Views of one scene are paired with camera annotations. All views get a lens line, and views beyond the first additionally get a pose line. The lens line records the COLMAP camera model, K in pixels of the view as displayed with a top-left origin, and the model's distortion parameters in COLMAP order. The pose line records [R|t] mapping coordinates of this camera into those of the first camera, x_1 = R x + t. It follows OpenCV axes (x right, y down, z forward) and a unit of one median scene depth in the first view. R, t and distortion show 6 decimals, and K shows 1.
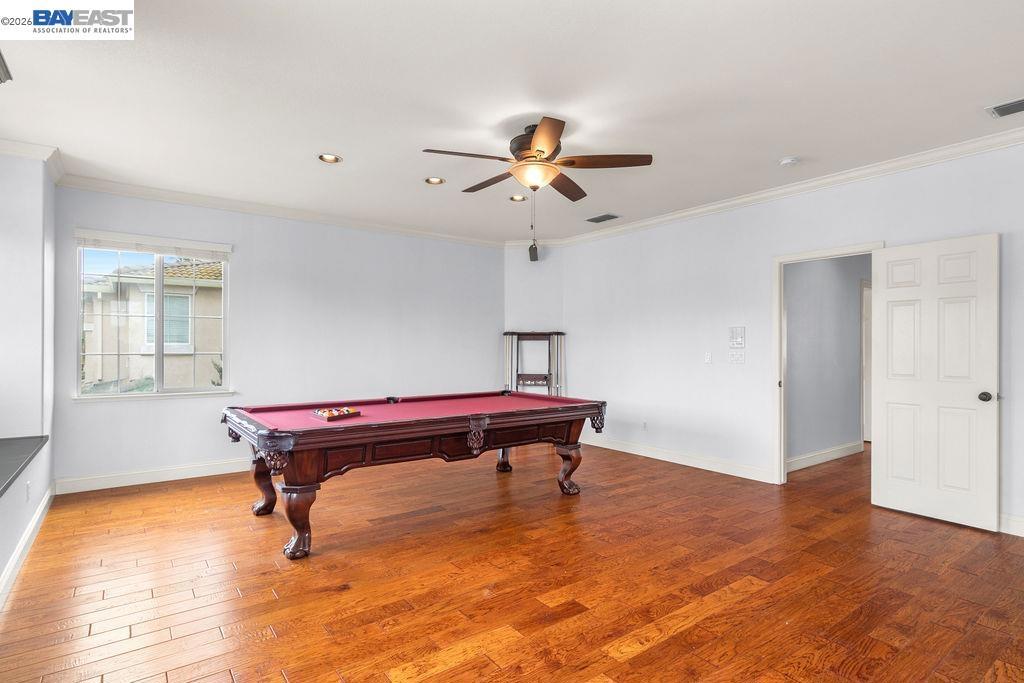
lens RADIAL K [[522.9, 0, 510.0], [0, 522.9, 343.0], [0, 0, 1]] dist [-0.002805, 0.001206]
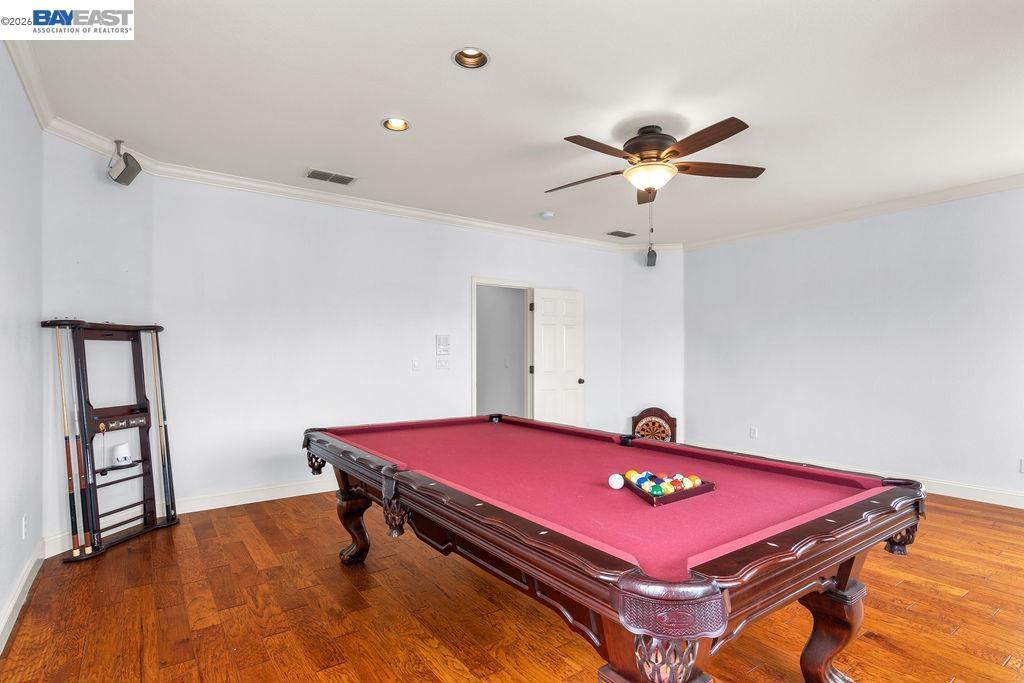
lens RADIAL K [[522.9, 0, 510.2], [0, 522.9, 348.2], [0, 0, 1]] dist [-0.002805, 0.001206]
pose [[0.013938, 0.011928, 0.999832, -0.457607], [-0.007846, 0.999899, -0.011820, 0.005906], [-0.999872, -0.007680, 0.014030, 0.616218]]
